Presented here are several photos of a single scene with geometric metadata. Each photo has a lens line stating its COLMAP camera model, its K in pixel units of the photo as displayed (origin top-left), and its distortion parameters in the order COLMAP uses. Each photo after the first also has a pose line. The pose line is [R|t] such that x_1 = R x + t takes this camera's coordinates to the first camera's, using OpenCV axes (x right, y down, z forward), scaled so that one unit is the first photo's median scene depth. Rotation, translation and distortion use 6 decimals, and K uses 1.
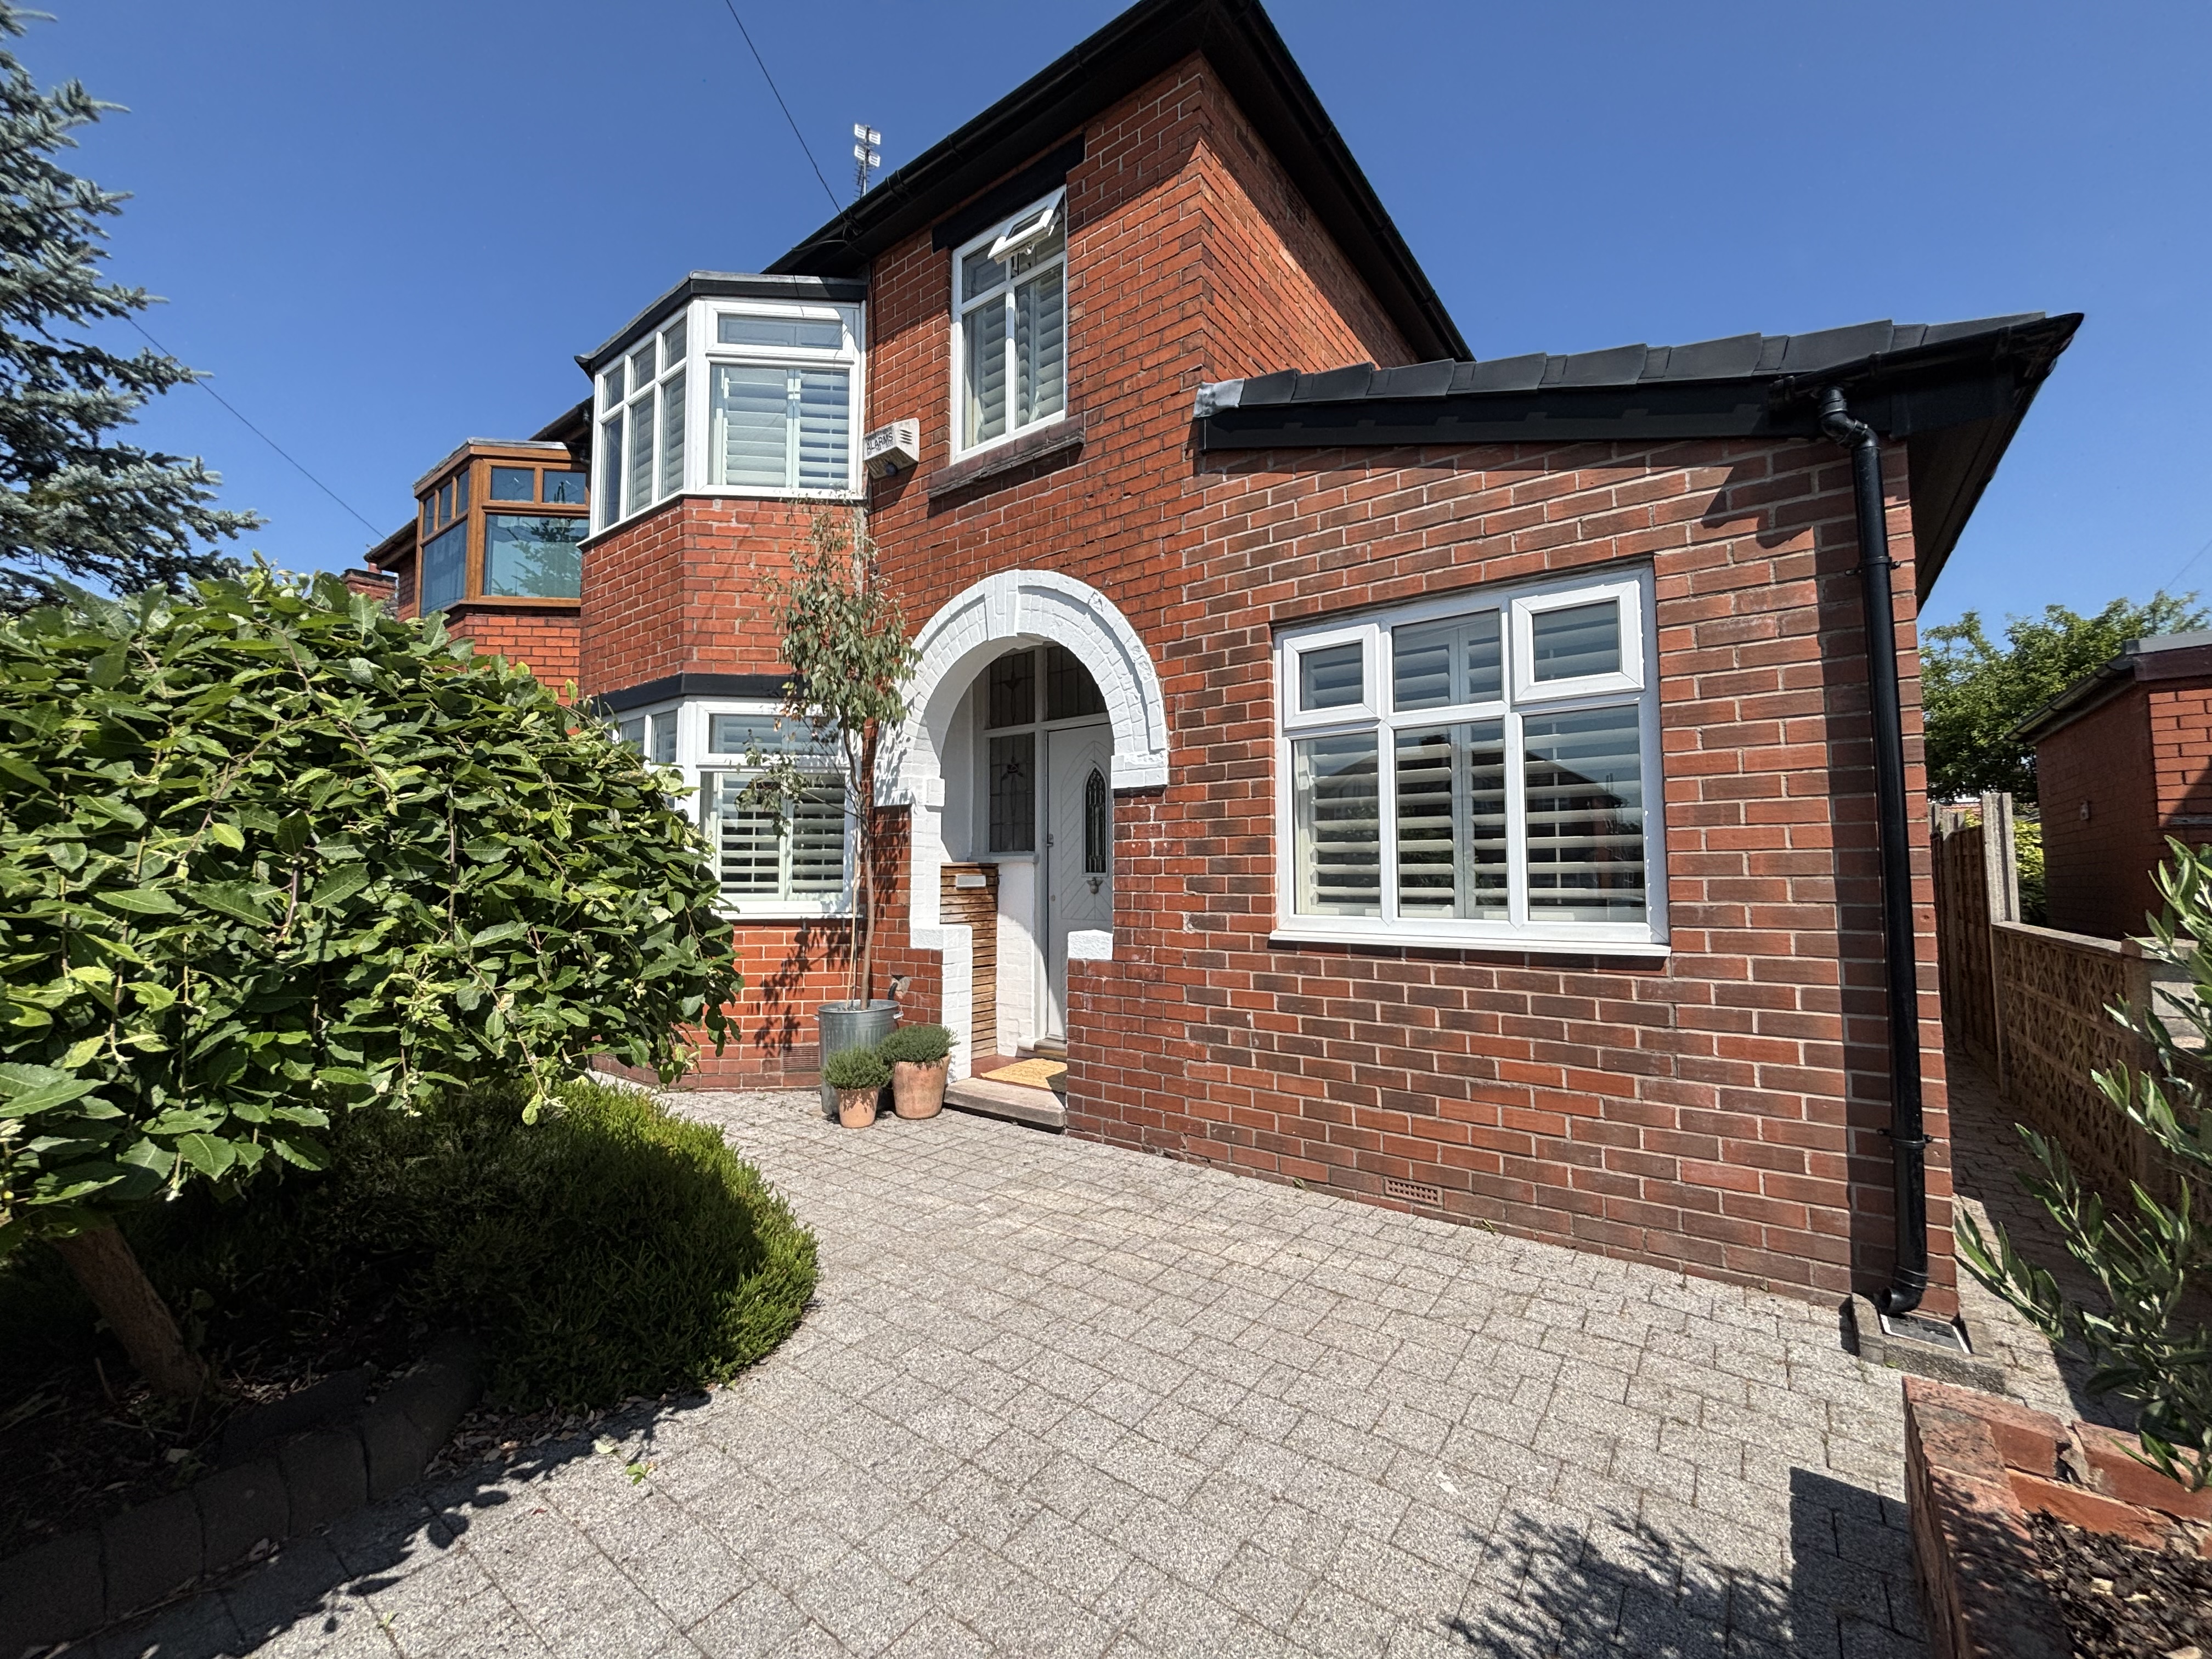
lens RADIAL K [[890.8, 0, 1119.6], [0, 890.8, 828.0], [0, 0, 1]] dist [-0.000611, -0.009452]
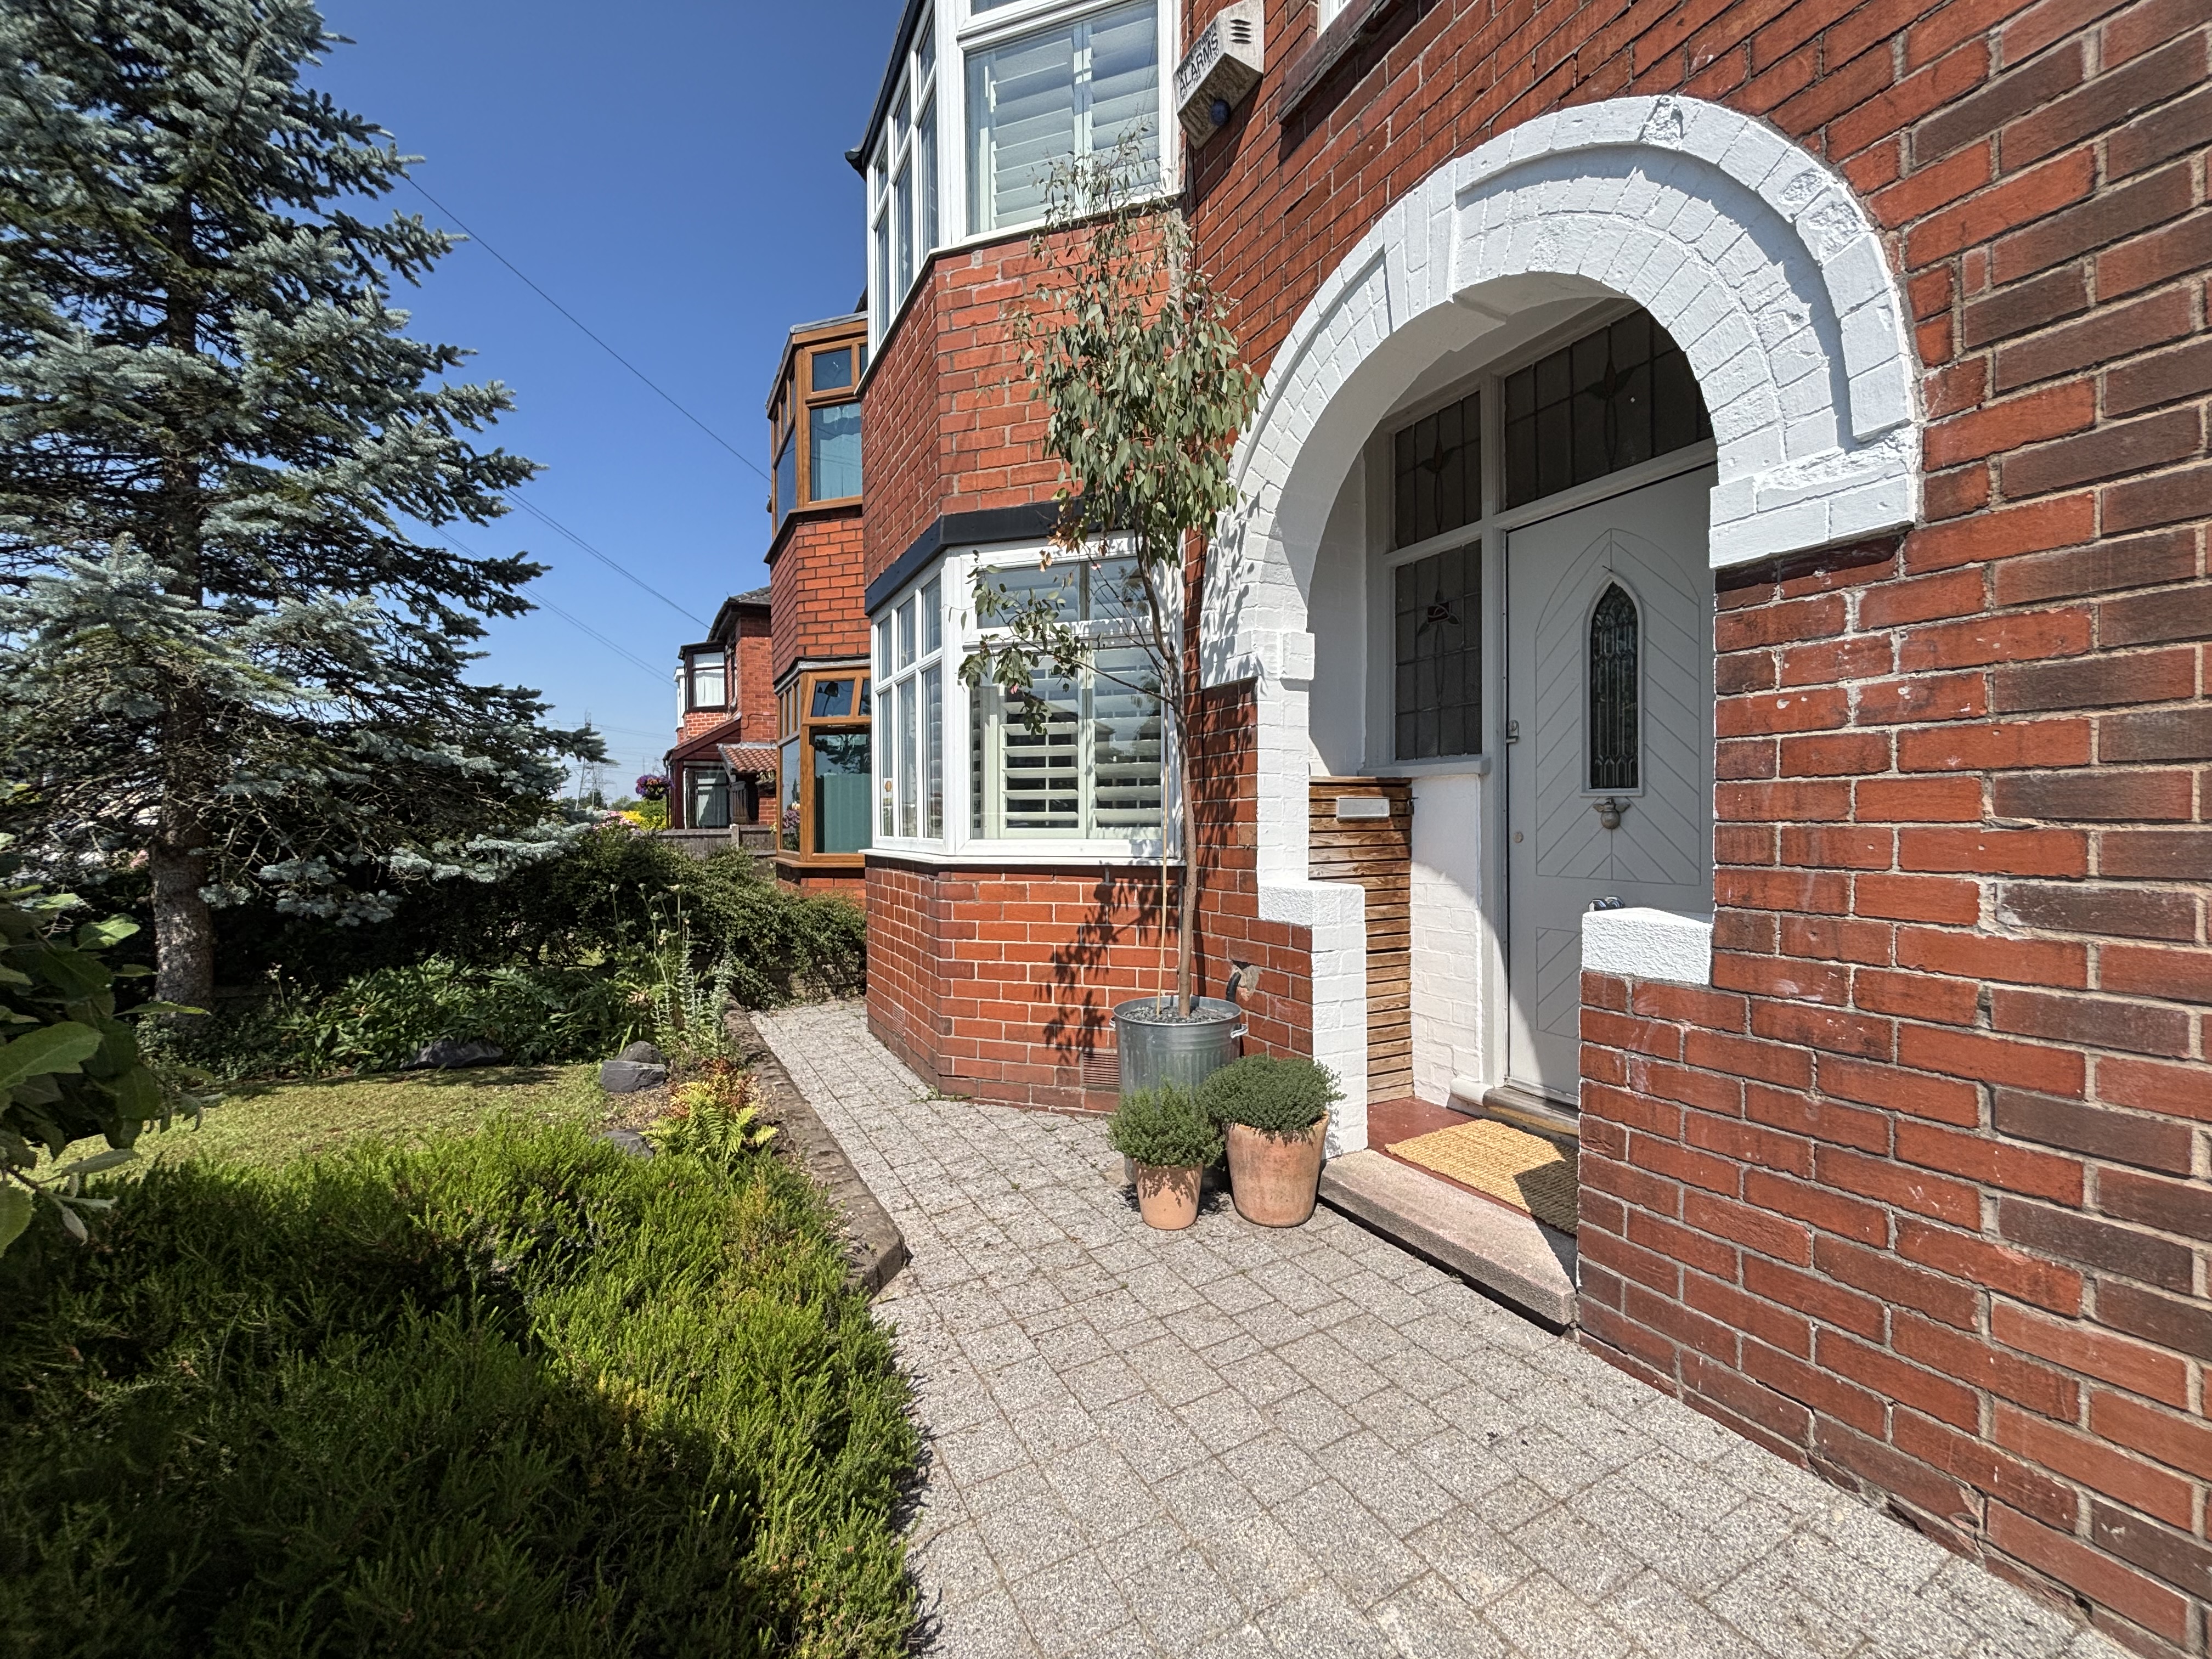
lens RADIAL K [[900.3, 0, 1098.6], [0, 900.3, 819.0], [0, 0, 1]] dist [0.033916, -0.010426]
pose [[0.895676, -0.002576, -0.444700, -0.062208], [0.027985, 0.998328, 0.050584, 0.034241], [0.443826, -0.057751, 0.894250, 0.414360]]
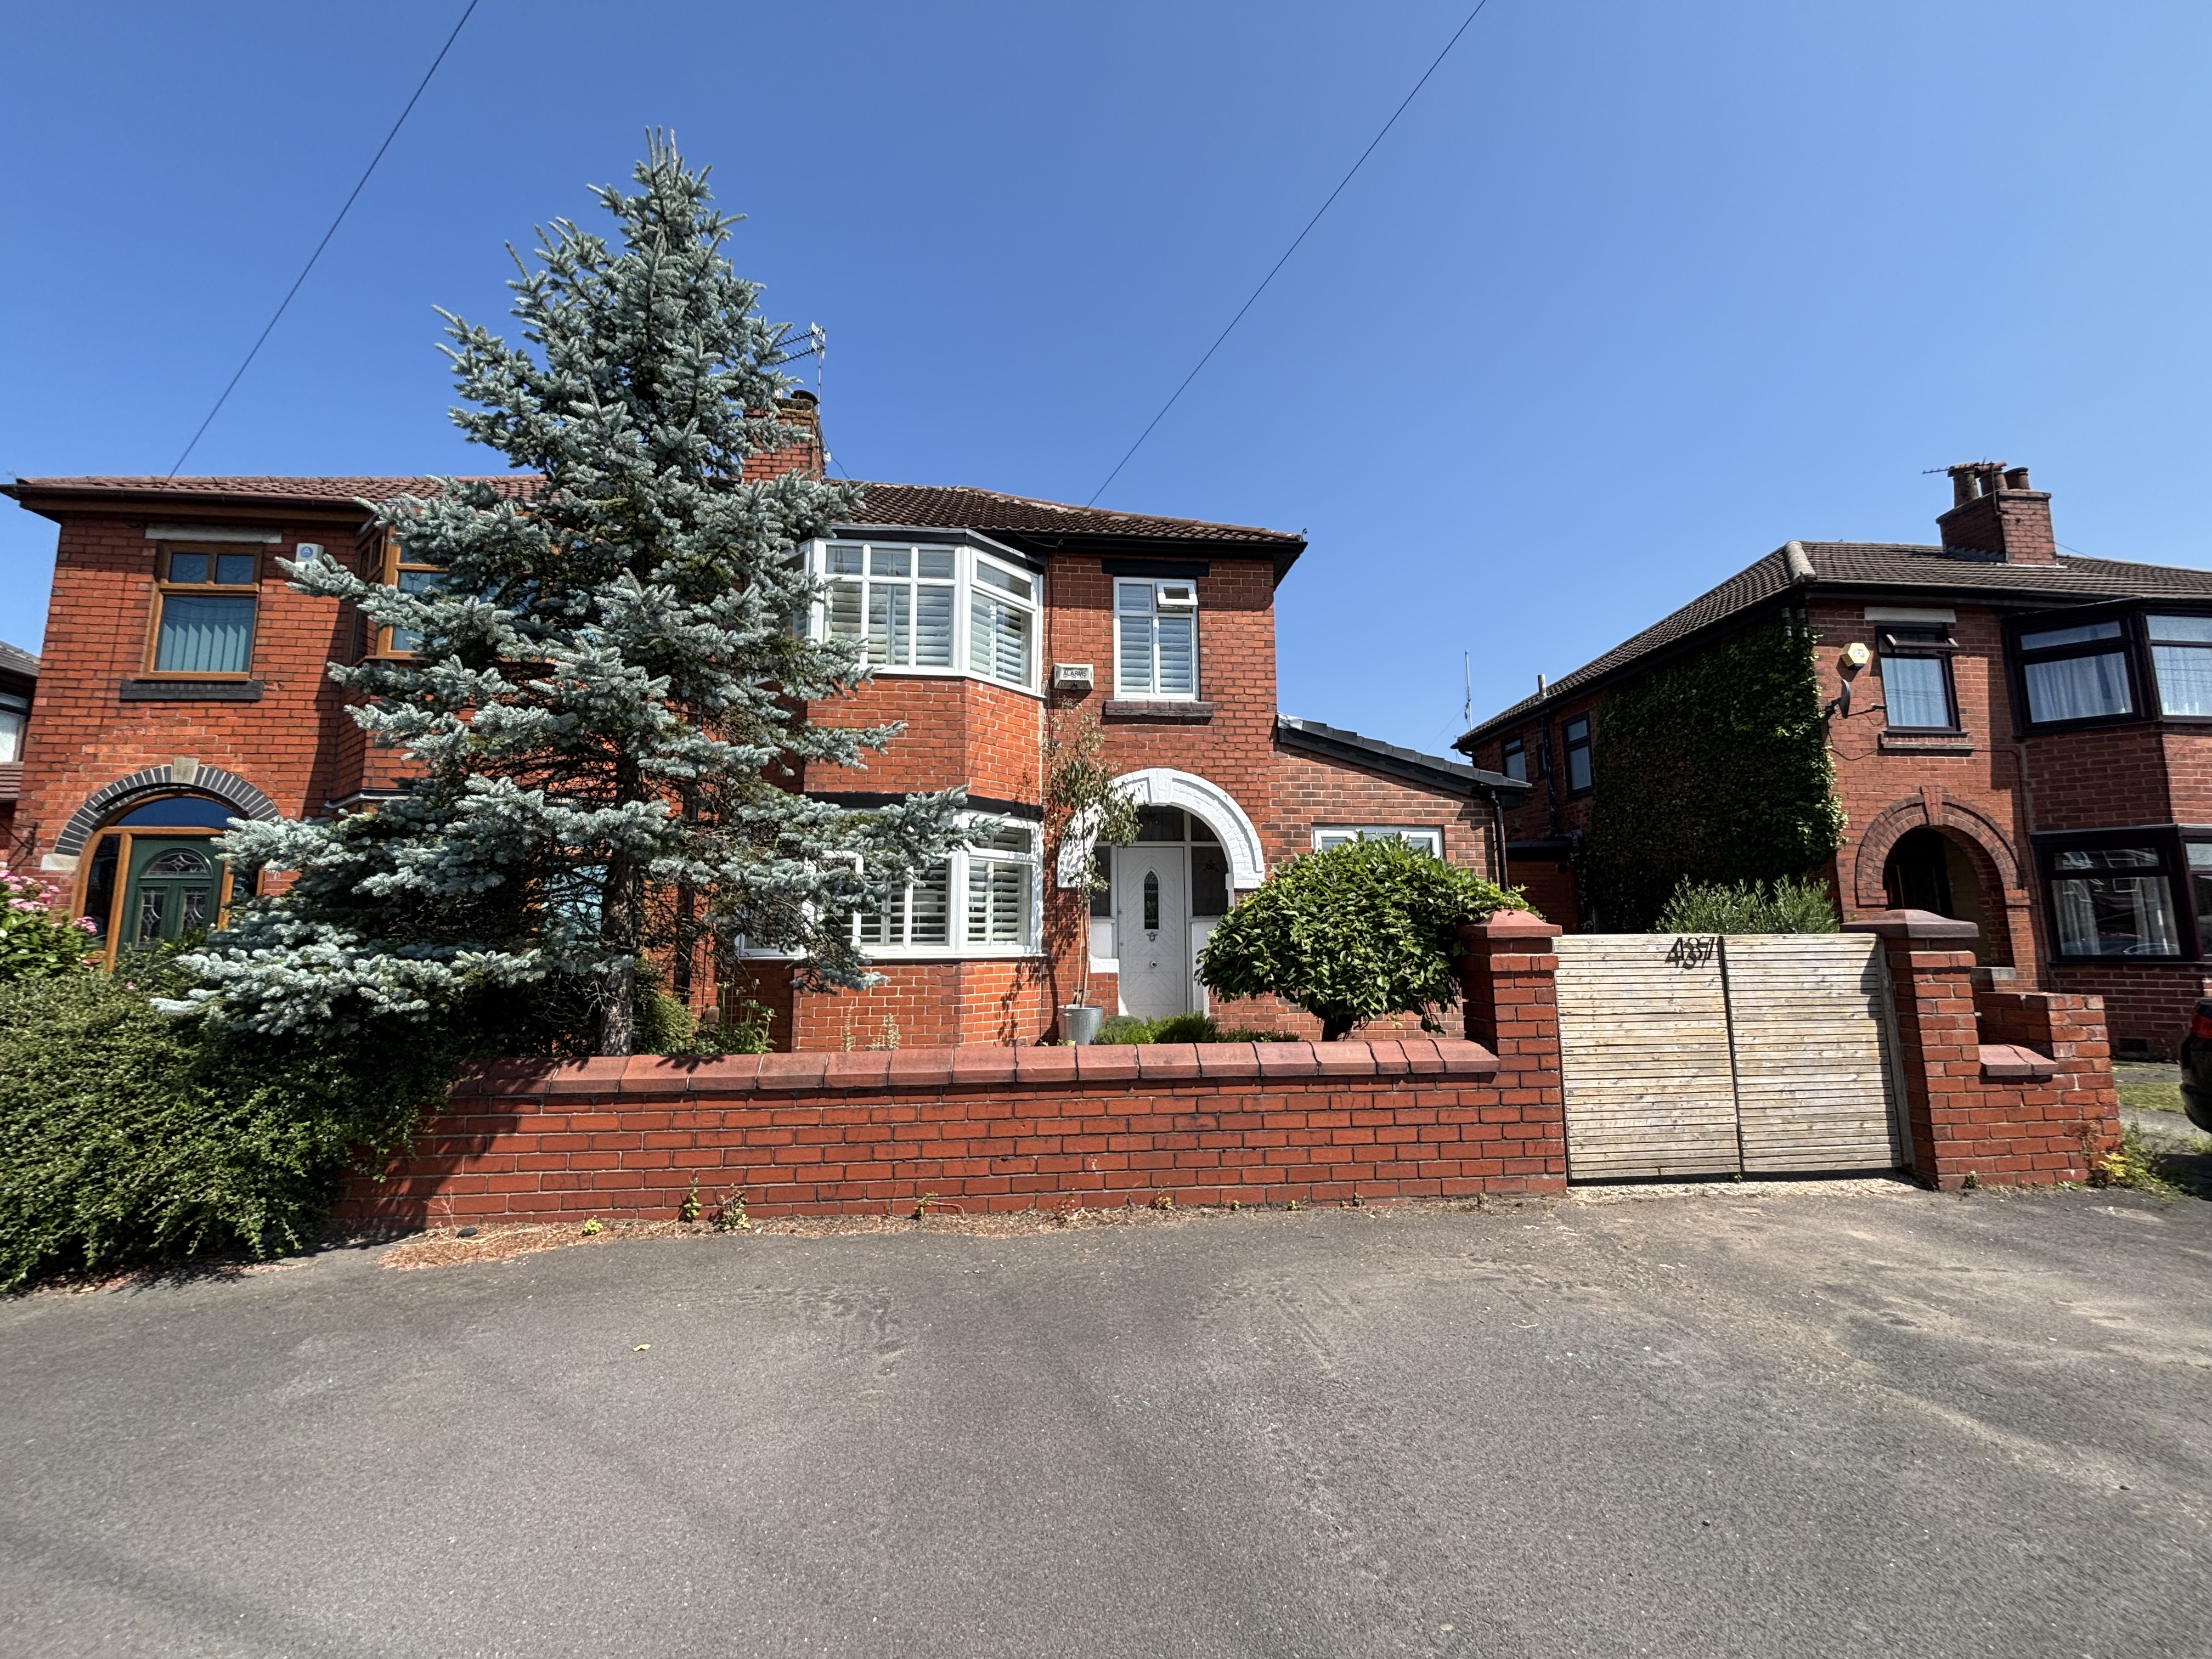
lens RADIAL K [[900.3, 0, 1098.6], [0, 900.3, 819.0], [0, 0, 1]] dist [0.033916, -0.010426]
pose [[0.726434, 0.096162, 0.680476, -1.422743], [-0.032992, 0.993900, -0.105233, 0.024165], [-0.686444, 0.053995, 0.725175, -0.271856]]
